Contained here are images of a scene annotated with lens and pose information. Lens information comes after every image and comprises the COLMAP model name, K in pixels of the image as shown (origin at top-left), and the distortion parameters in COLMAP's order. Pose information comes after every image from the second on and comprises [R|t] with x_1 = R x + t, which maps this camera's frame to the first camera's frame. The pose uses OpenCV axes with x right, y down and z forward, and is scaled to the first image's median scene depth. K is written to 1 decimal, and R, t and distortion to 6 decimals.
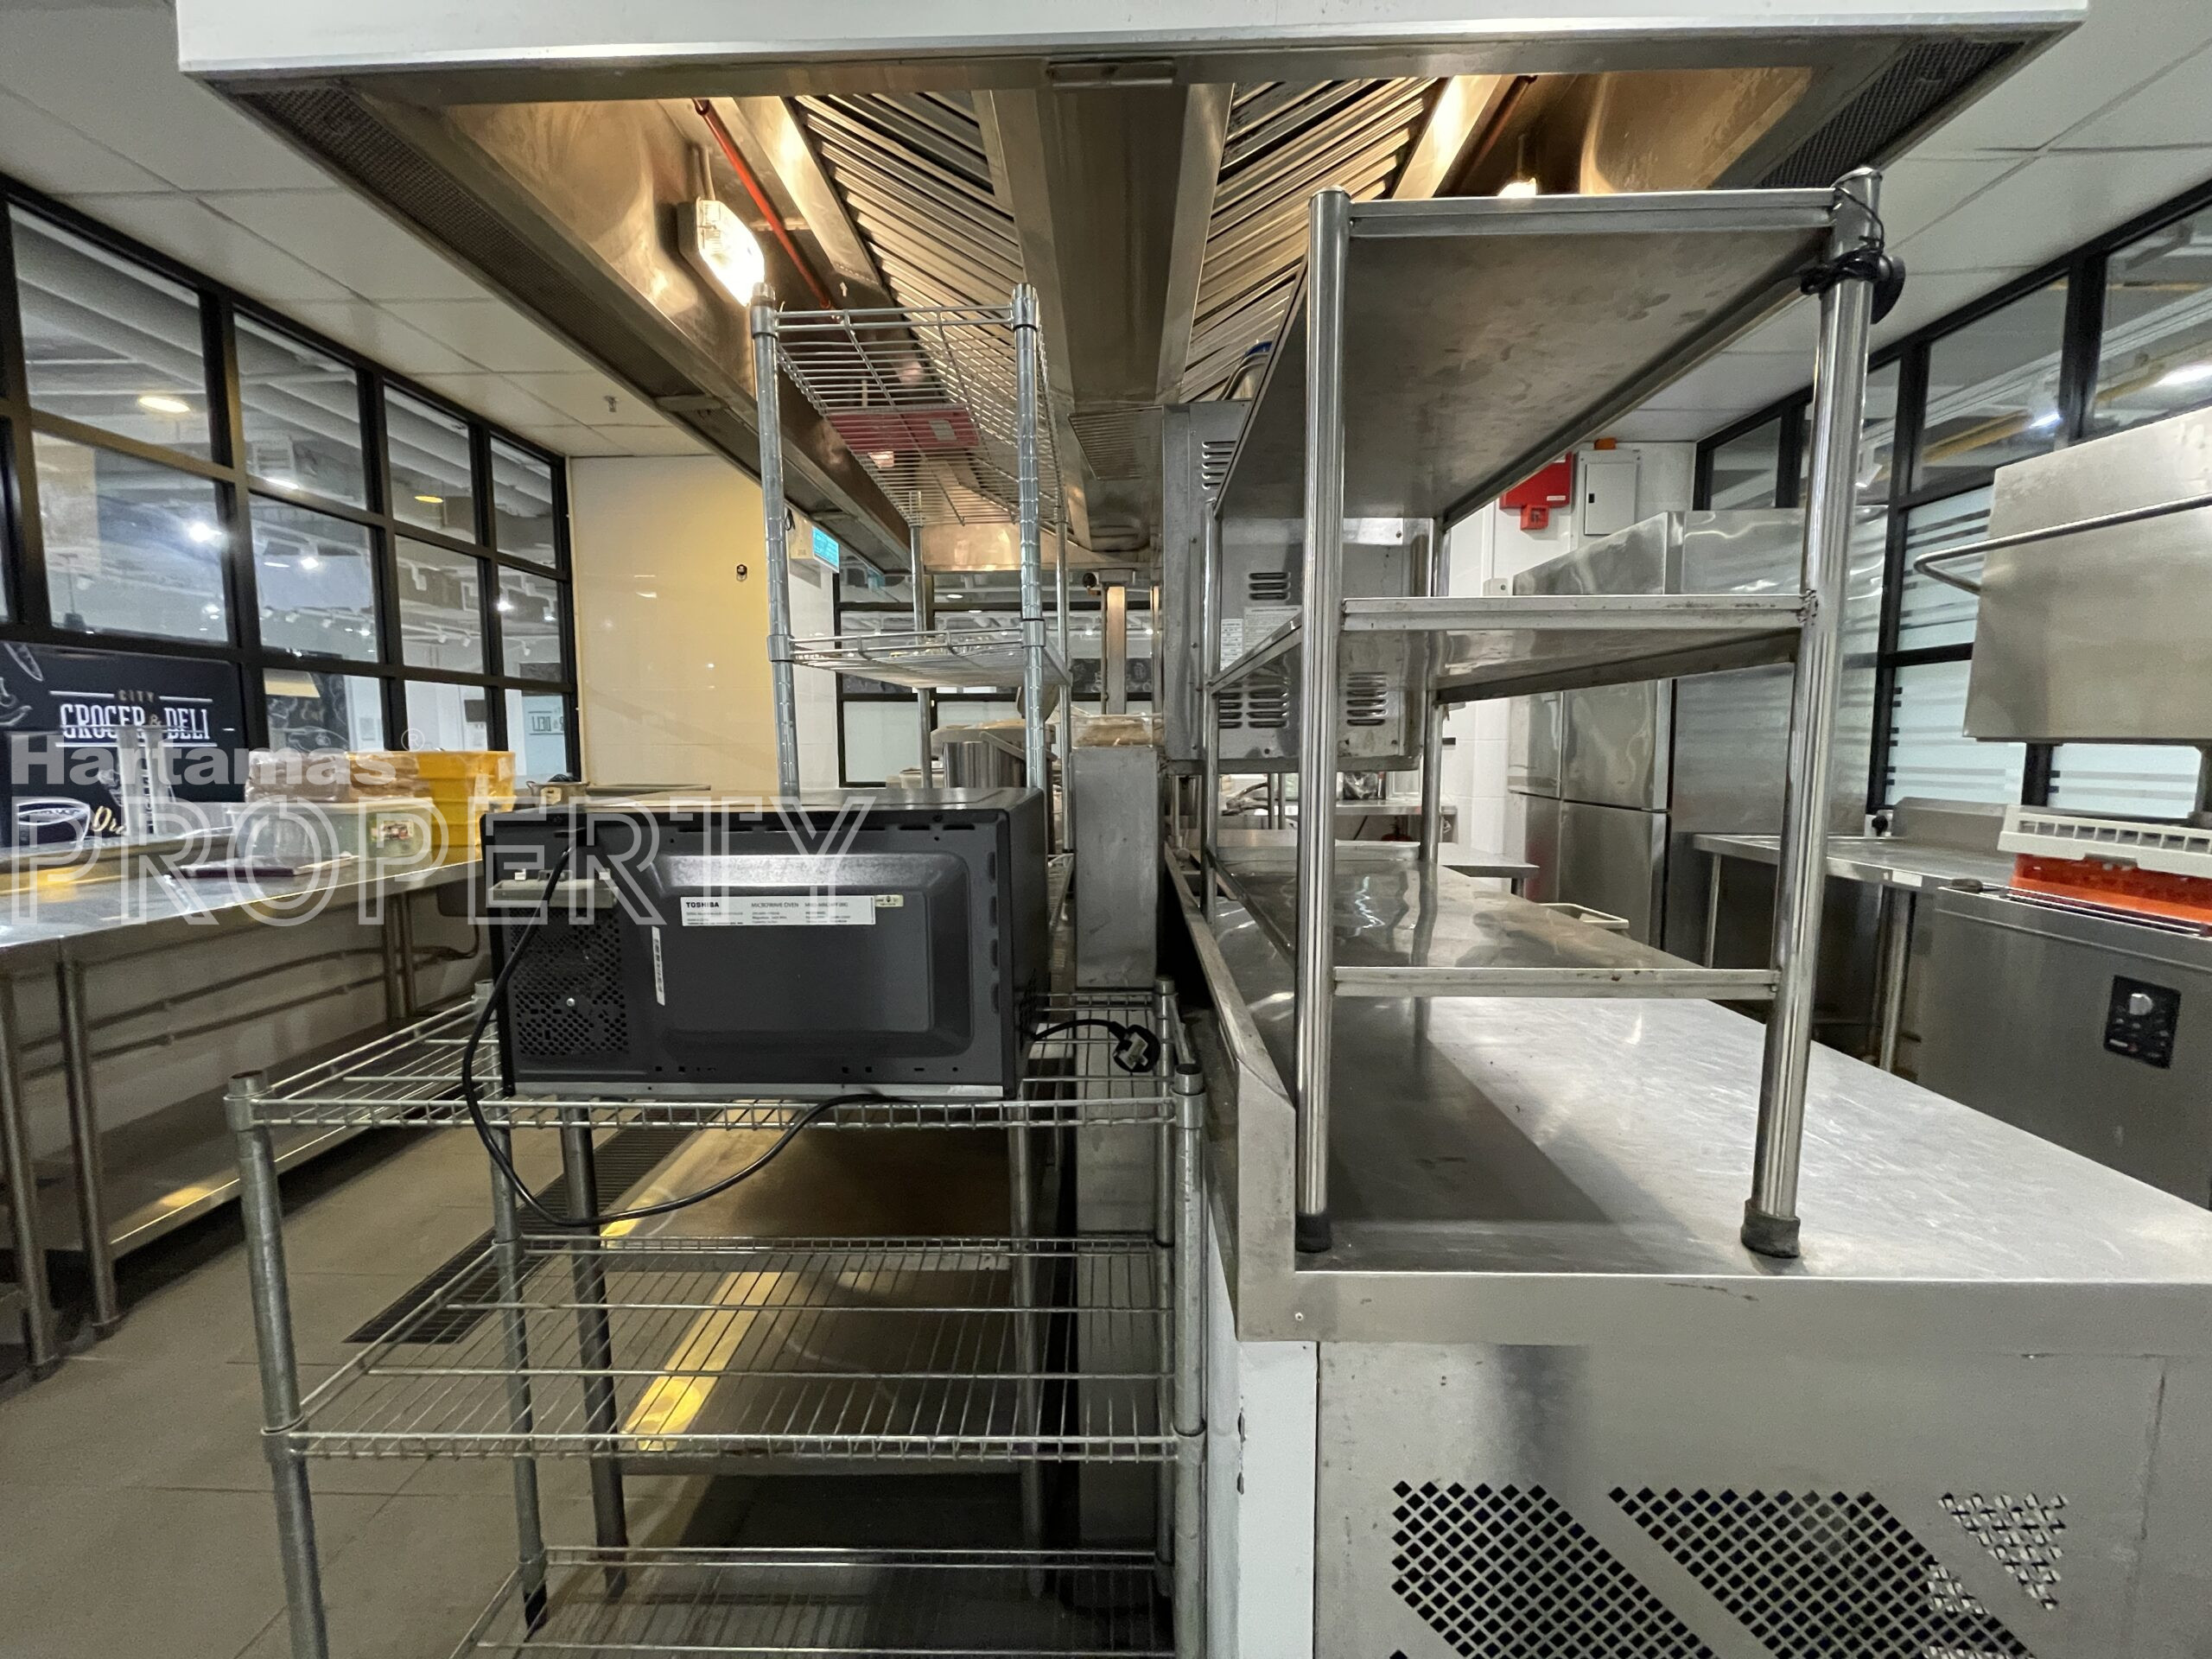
lens RADIAL K [[890.2, 0, 1106.0], [0, 890.2, 829.5], [0, 0, 1]] dist [-0.003402, -0.001032]
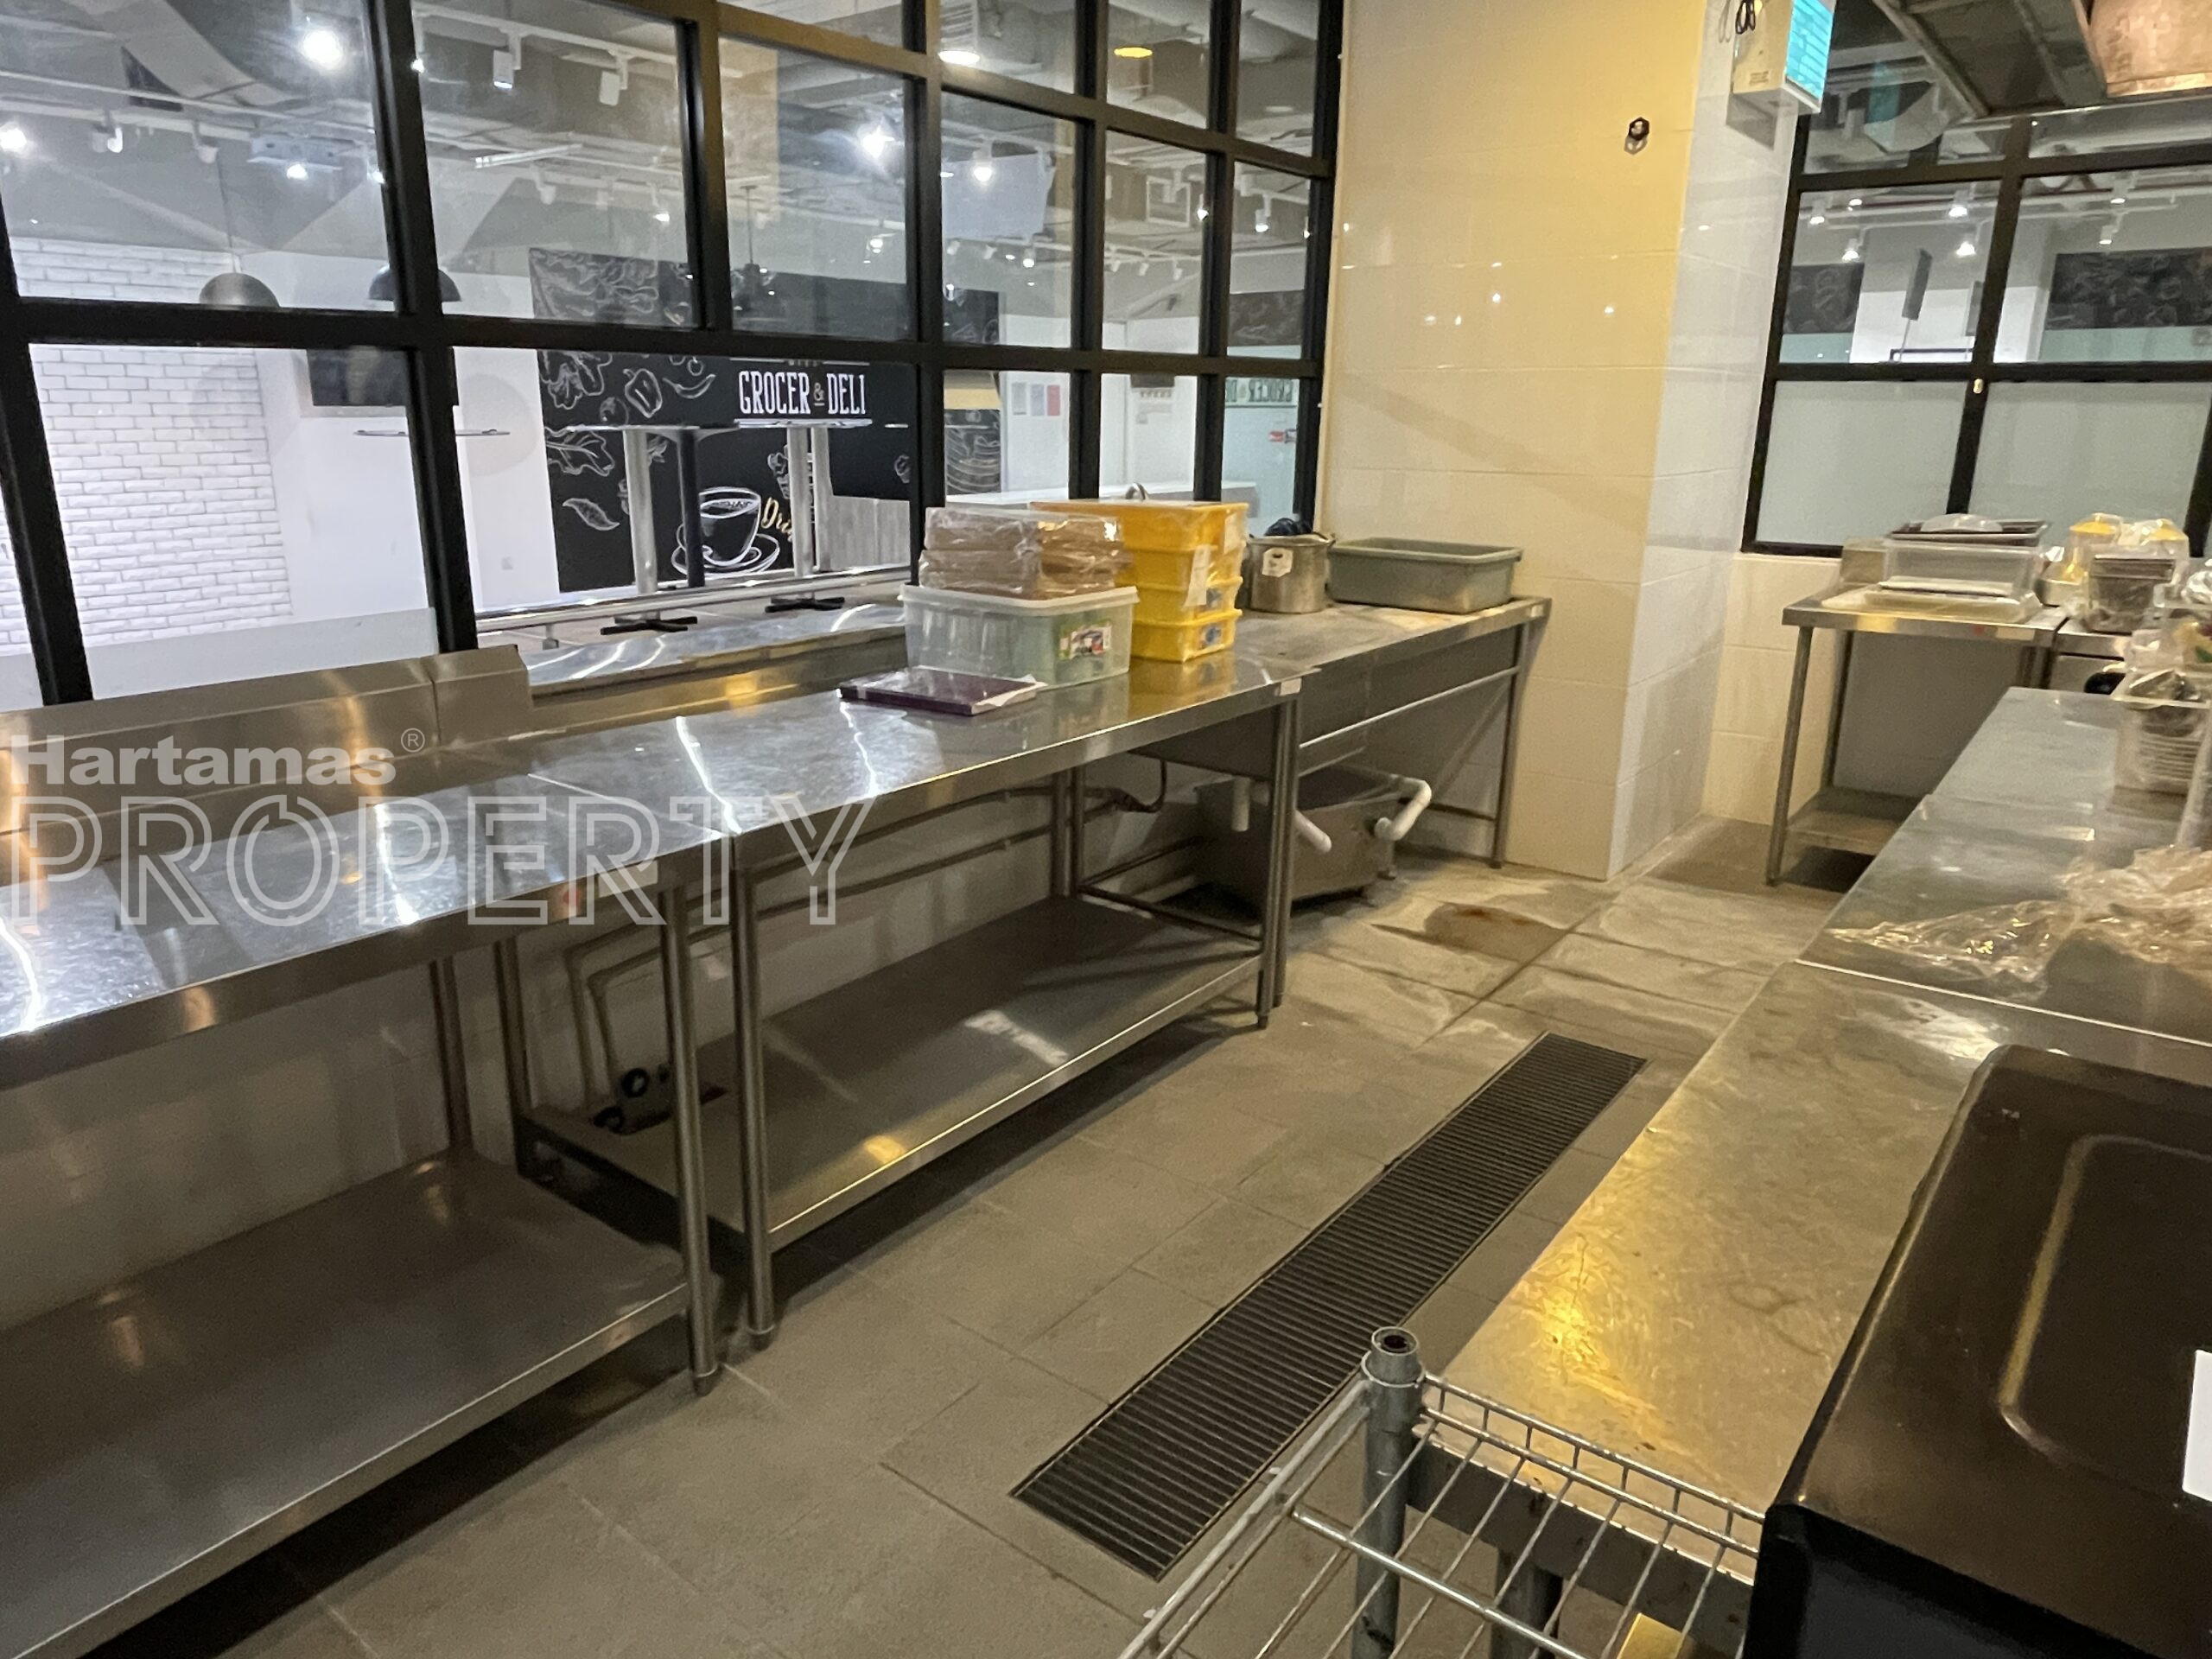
lens RADIAL K [[1449.3, 0, 1065.2], [0, 1449.3, 823.5], [0, 0, 1]] dist [0.062431, -0.134371]
pose [[0.793284, 0.176479, -0.582714, -0.146112], [-0.067600, 0.976683, 0.203767, -0.065277], [0.605088, -0.122254, 0.786716, 0.121507]]
